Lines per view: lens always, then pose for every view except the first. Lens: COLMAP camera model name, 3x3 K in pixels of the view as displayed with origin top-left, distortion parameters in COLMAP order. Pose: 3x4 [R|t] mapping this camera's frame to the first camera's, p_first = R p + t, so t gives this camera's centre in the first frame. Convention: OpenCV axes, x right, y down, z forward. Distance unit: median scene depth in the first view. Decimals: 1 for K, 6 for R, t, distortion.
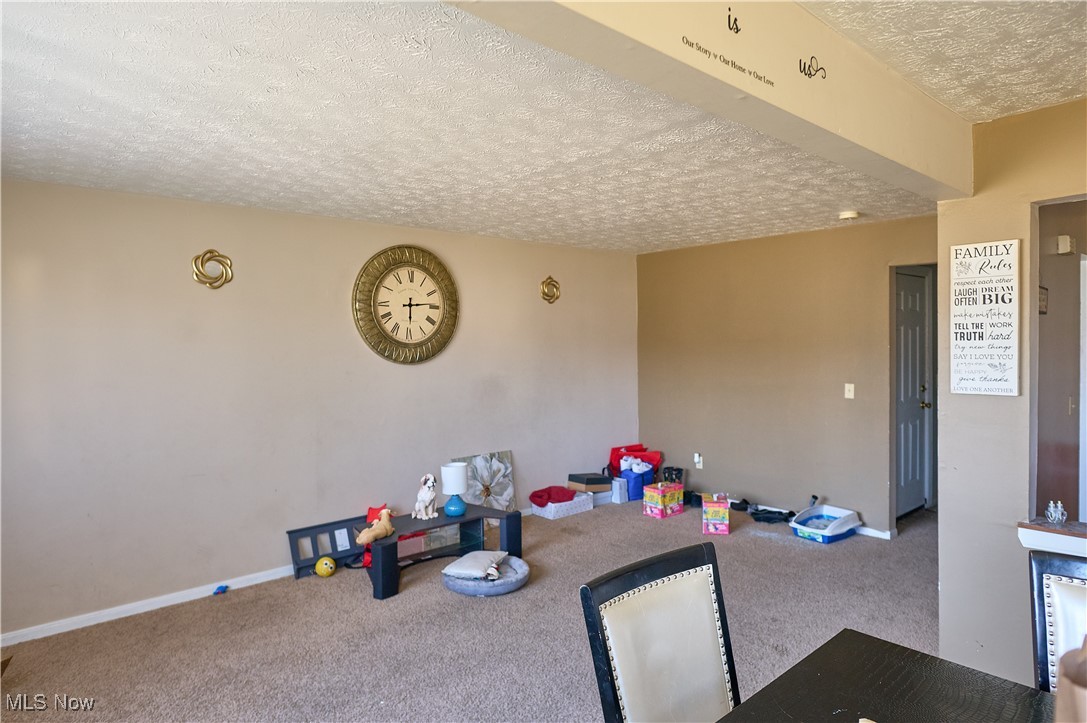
lens RADIAL K [[624.3, 0, 535.2], [0, 624.3, 358.0], [0, 0, 1]] dist [-0.001073, 0.000066]
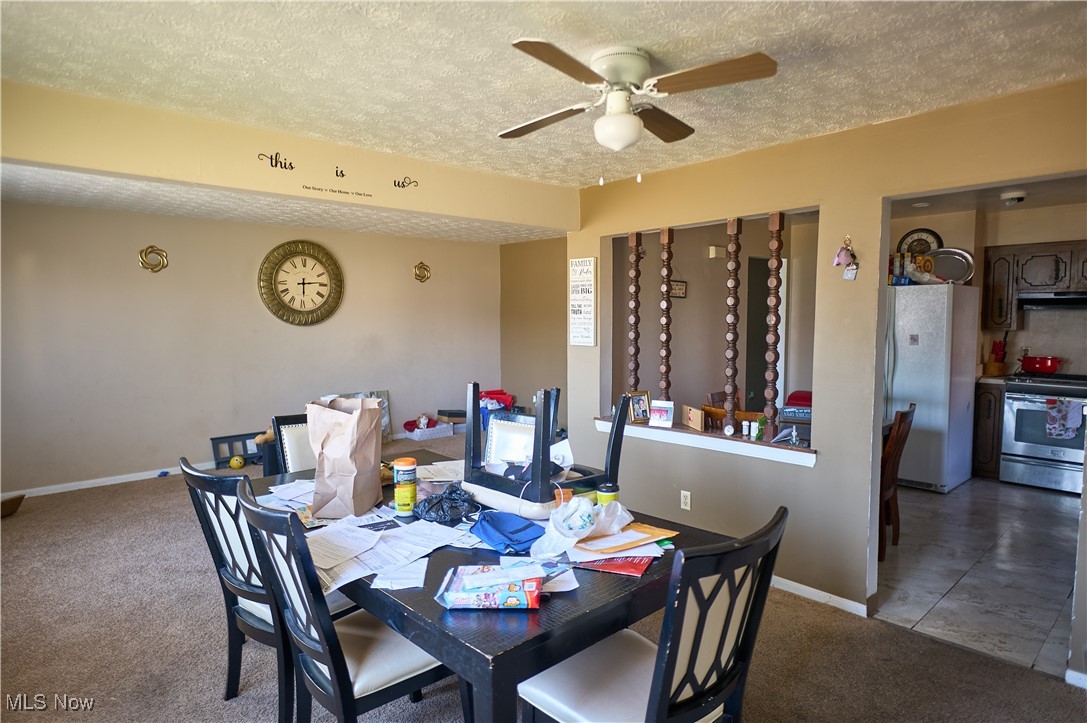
lens RADIAL K [[624.3, 0, 549.2], [0, 624.3, 359.6], [0, 0, 1]] dist [-0.001073, 0.000066]
pose [[0.999806, 0.012198, 0.015487, 0.338827], [-0.013022, 0.998442, 0.054261, 0.002384], [-0.014801, -0.054452, 0.998407, -0.423758]]
